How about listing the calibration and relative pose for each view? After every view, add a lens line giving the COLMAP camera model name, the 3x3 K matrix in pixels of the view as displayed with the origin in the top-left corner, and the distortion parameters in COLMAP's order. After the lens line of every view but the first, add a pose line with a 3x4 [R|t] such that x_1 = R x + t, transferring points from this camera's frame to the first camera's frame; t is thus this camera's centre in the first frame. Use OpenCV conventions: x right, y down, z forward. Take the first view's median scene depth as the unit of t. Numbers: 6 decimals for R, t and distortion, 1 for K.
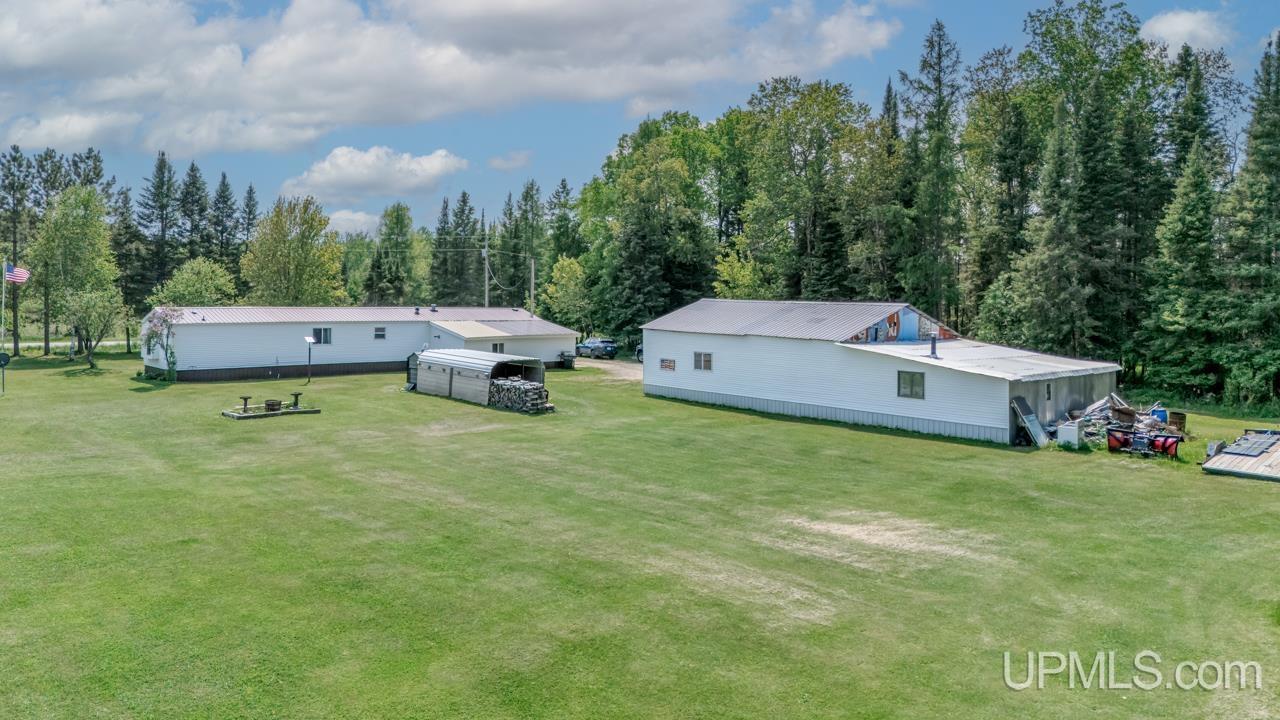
lens RADIAL K [[929.3, 0, 640.0], [0, 929.3, 360.0], [0, 0, 1]] dist [0.074478, -0.000532]
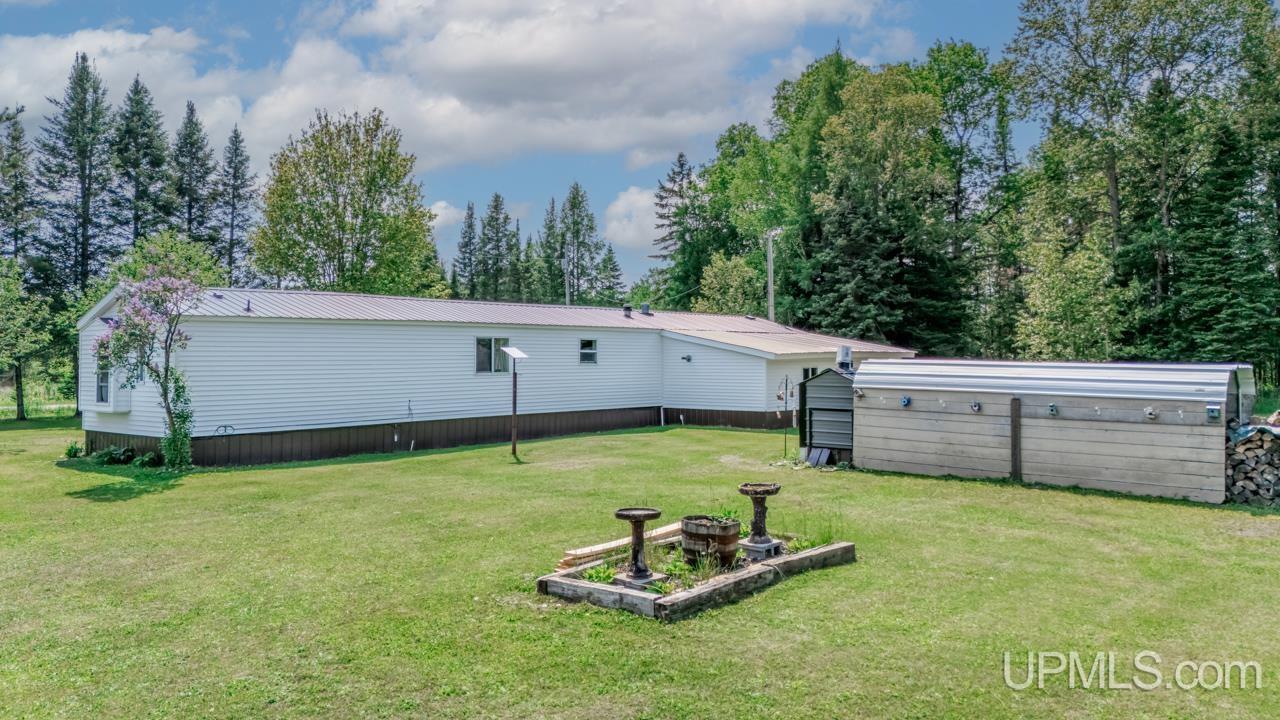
lens RADIAL K [[886.6, 0, 639.0], [0, 886.6, 407.5], [0, 0, 1]] dist [0.070819, -0.065360]
pose [[0.991520, -0.031139, 0.126169, -0.254109], [0.034212, 0.999167, -0.022261, 0.009508], [-0.125371, 0.026388, 0.991759, 0.442827]]
